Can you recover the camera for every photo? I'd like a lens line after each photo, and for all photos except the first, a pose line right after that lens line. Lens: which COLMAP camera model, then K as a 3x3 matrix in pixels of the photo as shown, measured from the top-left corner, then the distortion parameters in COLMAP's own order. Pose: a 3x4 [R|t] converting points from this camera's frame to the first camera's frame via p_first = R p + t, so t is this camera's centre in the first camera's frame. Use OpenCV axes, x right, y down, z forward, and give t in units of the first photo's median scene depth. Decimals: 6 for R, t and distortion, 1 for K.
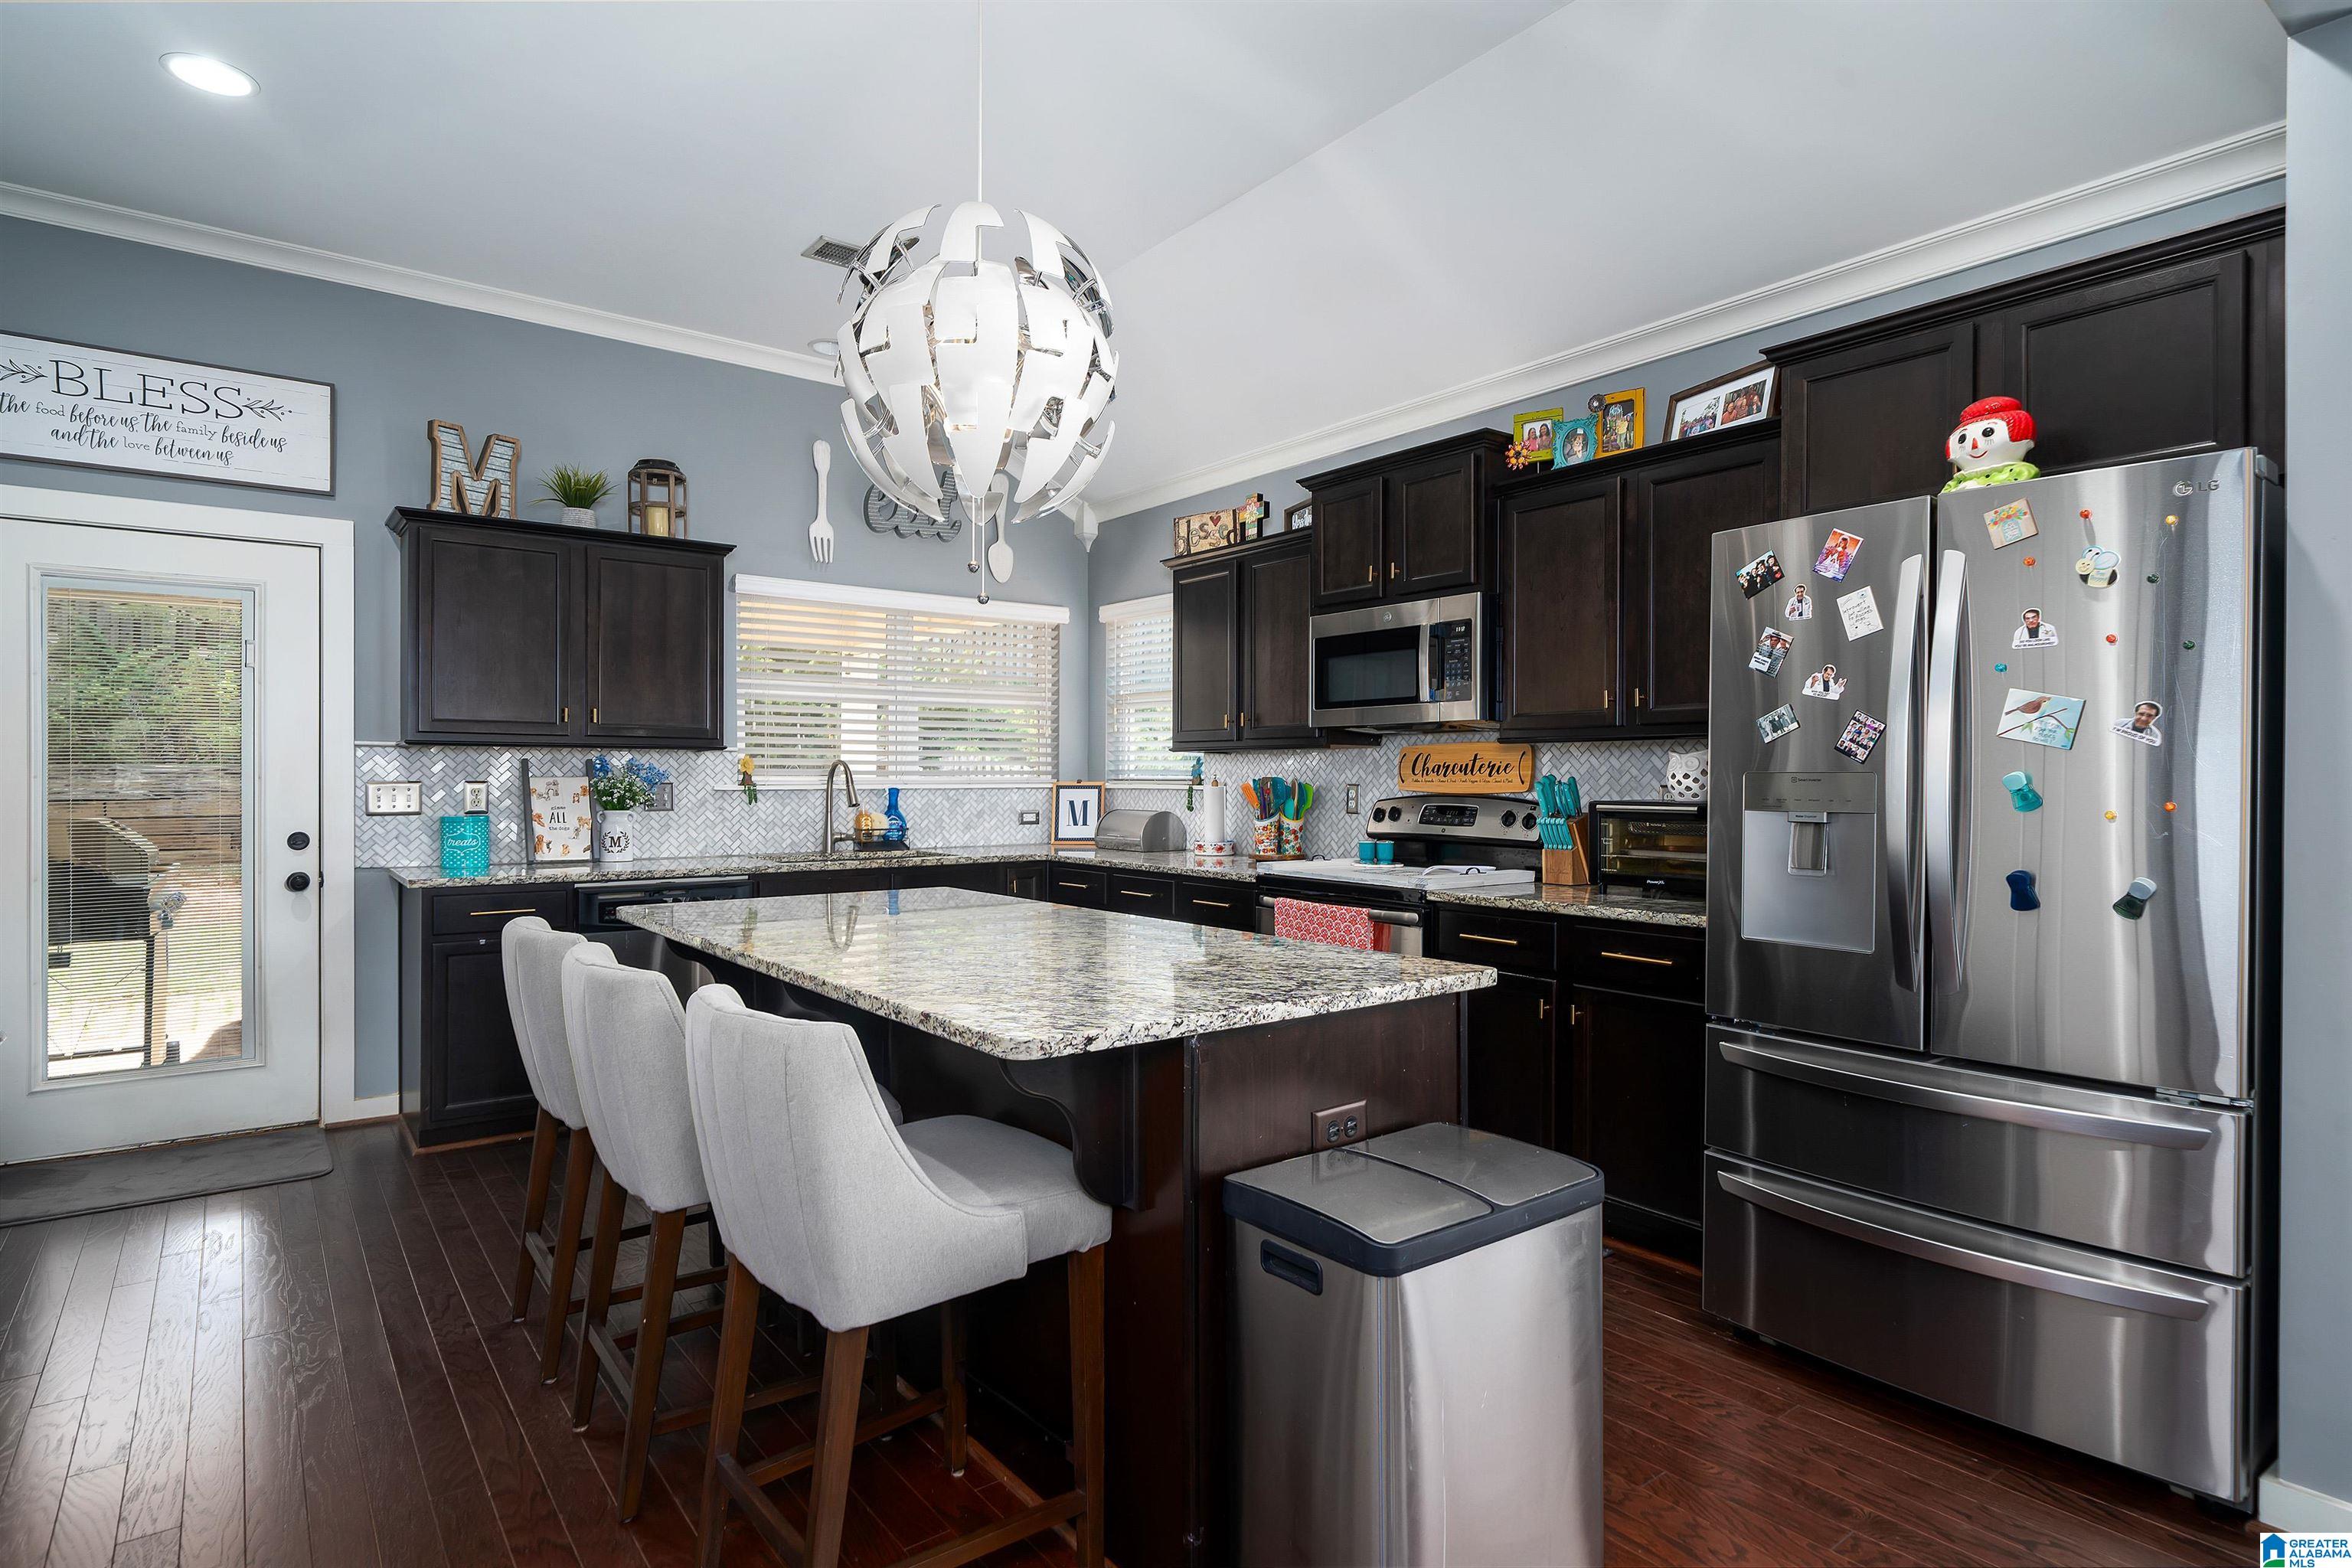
lens RADIAL K [[1241.8, 0, 1176.0], [0, 1241.8, 784.0], [0, 0, 1]] dist [-0.001520, 0.000136]
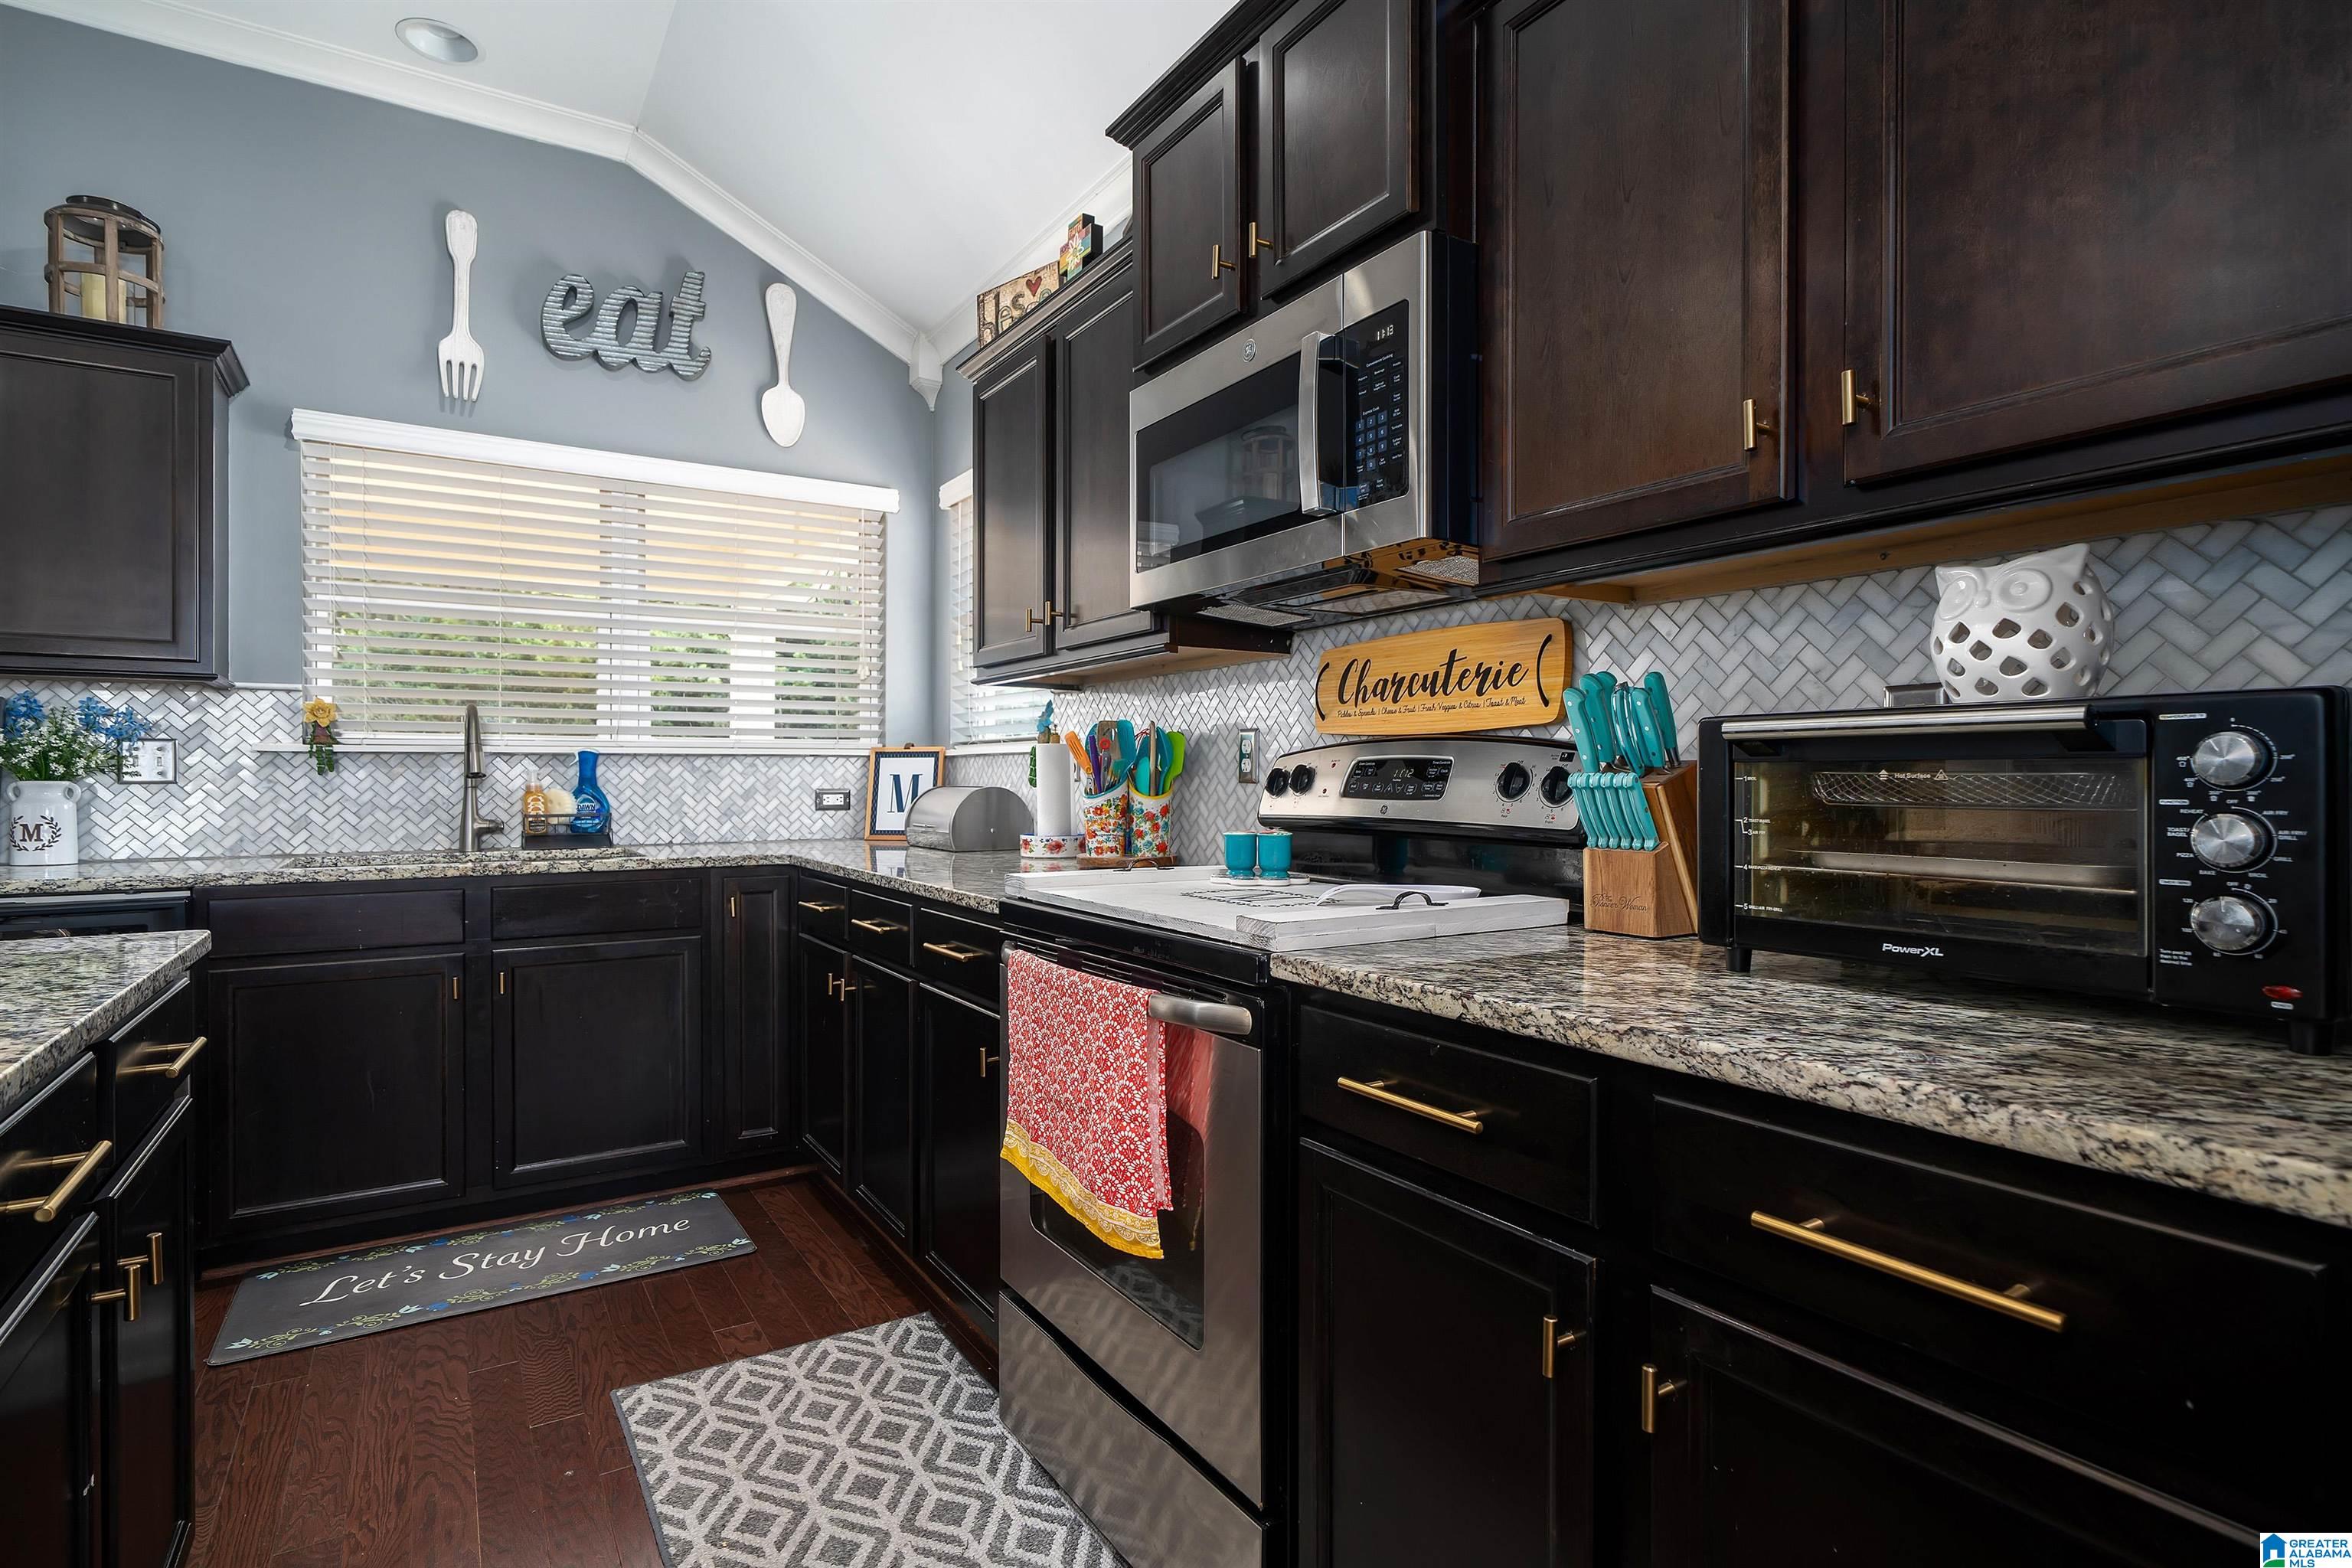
lens RADIAL K [[1182.2, 0, 1176.0], [0, 1182.2, 784.0], [0, 0, 1]] dist [0.001312, 0.000939]
pose [[0.995946, -0.002315, -0.089925, 0.161308], [0.002179, 0.999996, -0.001608, 0.025758], [0.089929, 0.001406, 0.995947, 0.489965]]
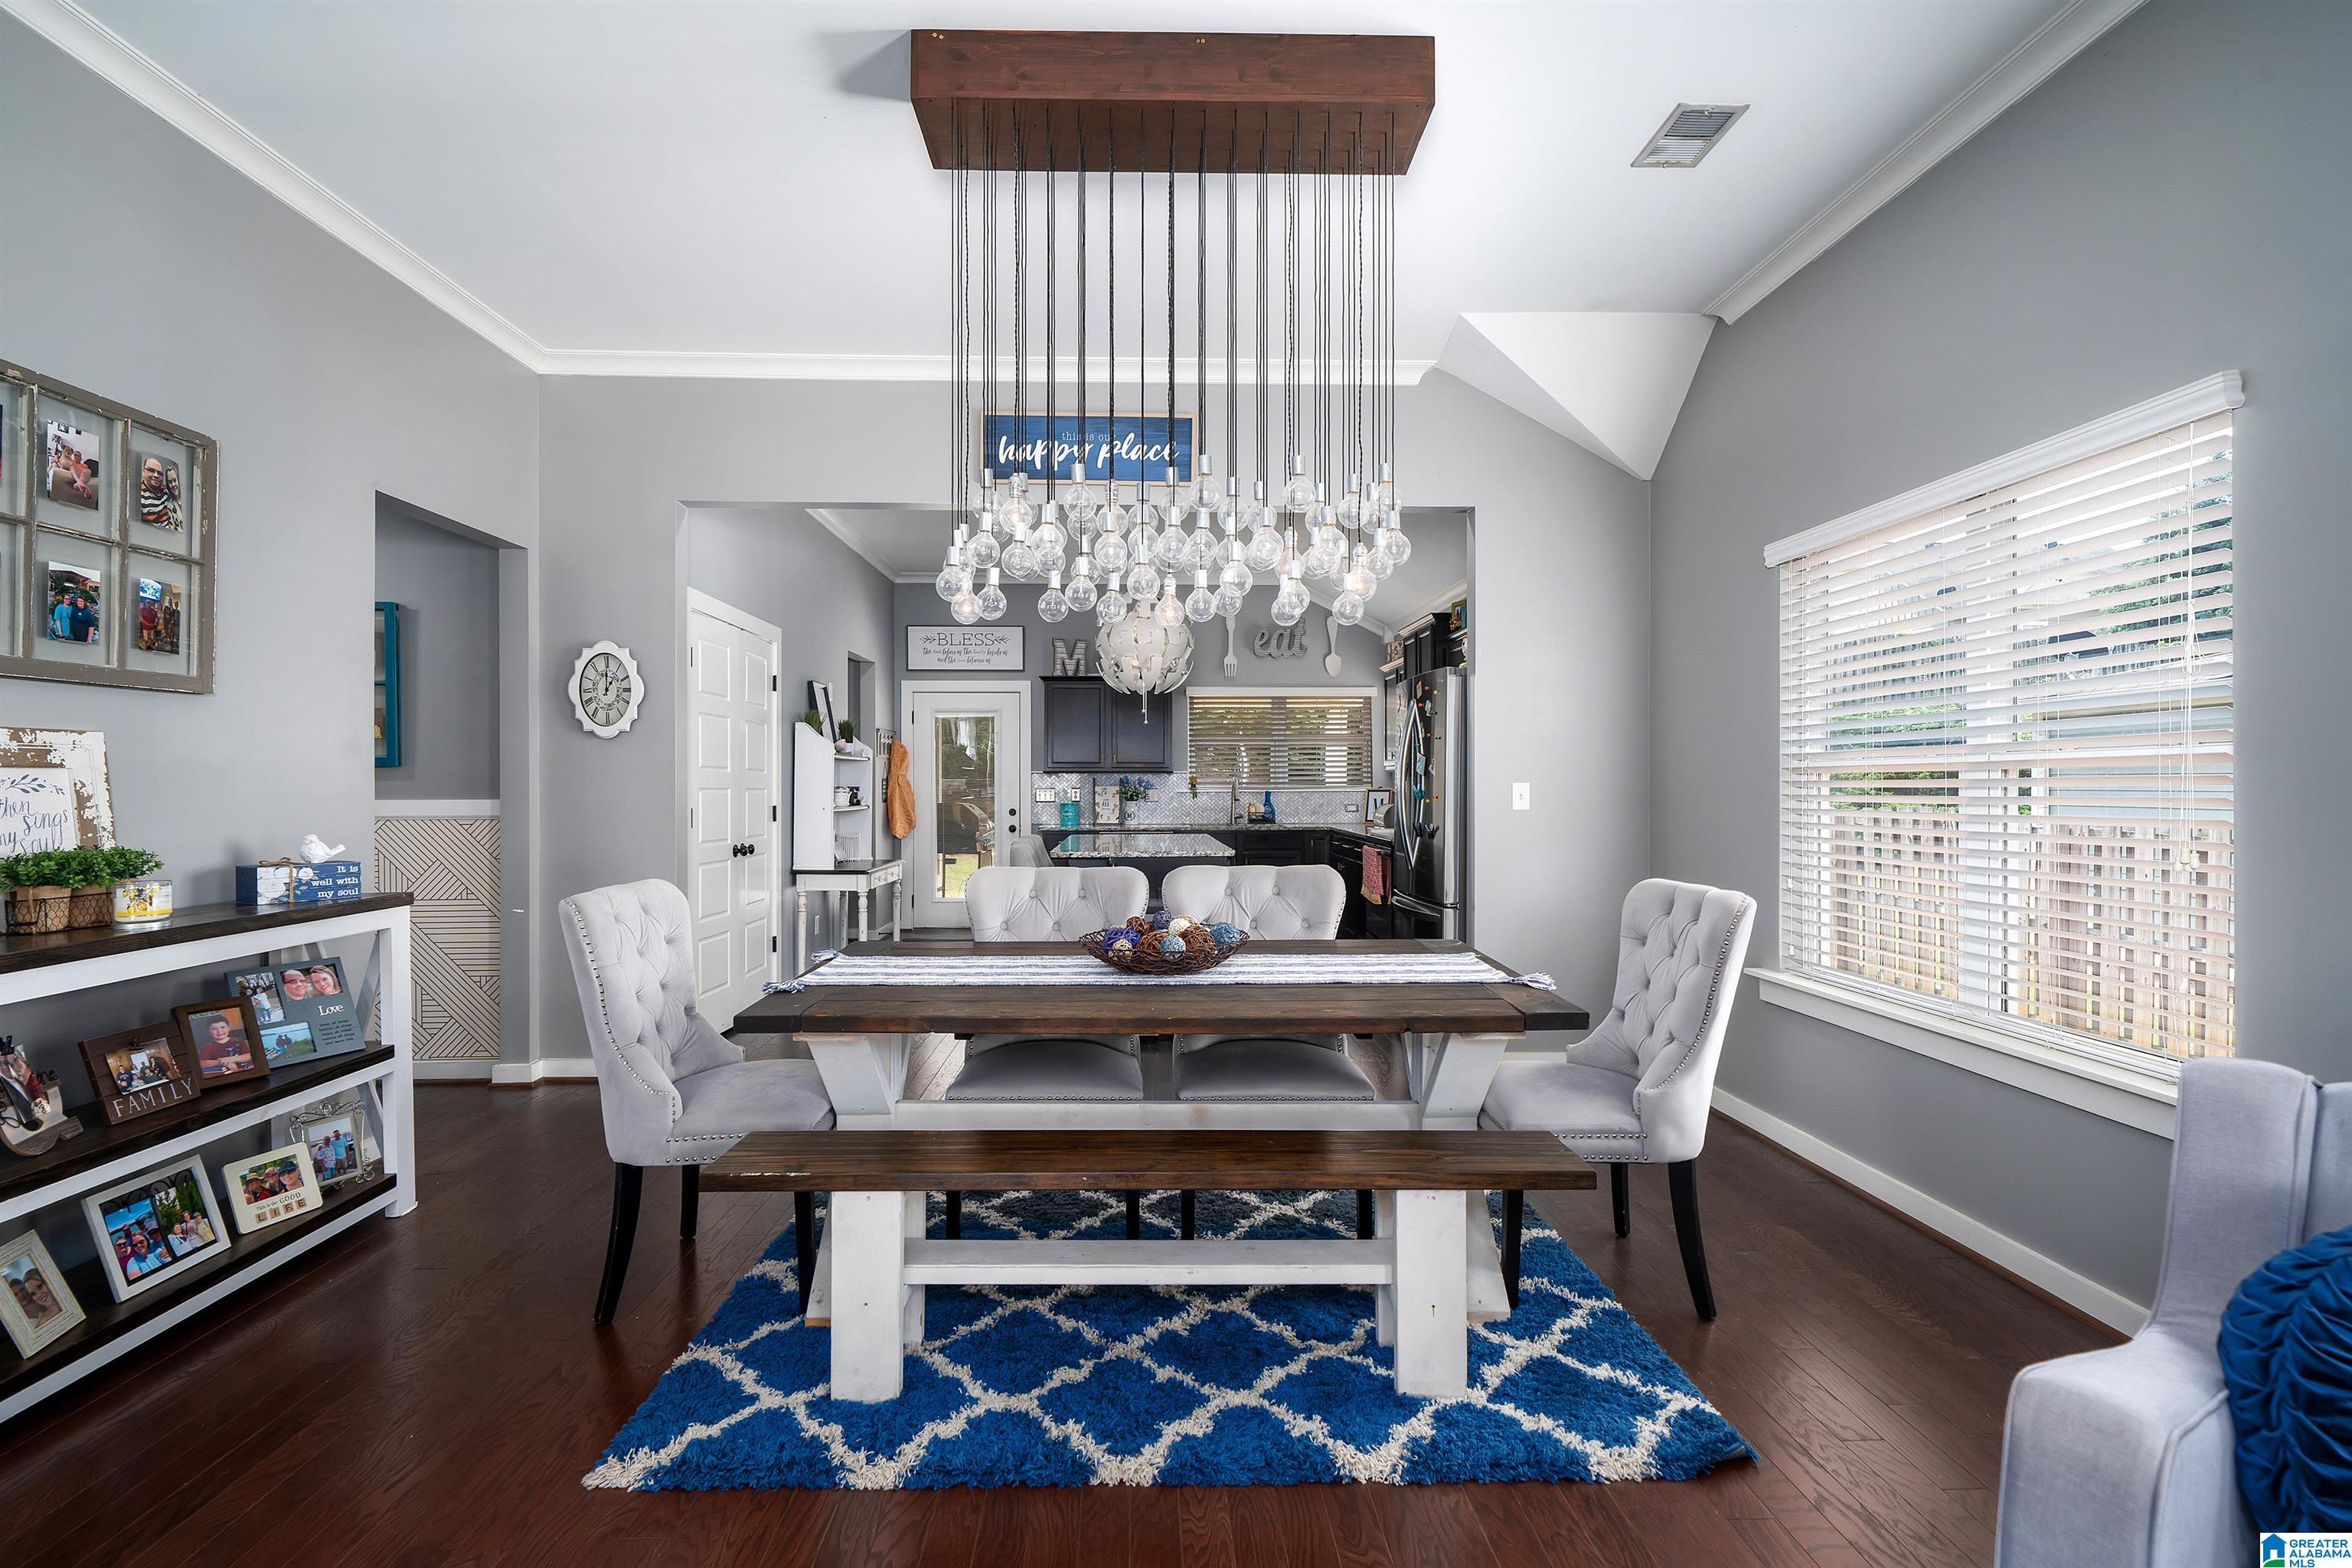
lens RADIAL K [[1112.3, 0, 1167.7], [0, 1112.3, 785.7], [0, 0, 1]] dist [-0.002684, -0.000400]
pose [[0.811640, -0.001836, -0.584155, 0.768583], [0.000326, 0.999996, -0.002691, -0.000533], [0.584158, 0.001993, 0.811638, -0.565184]]
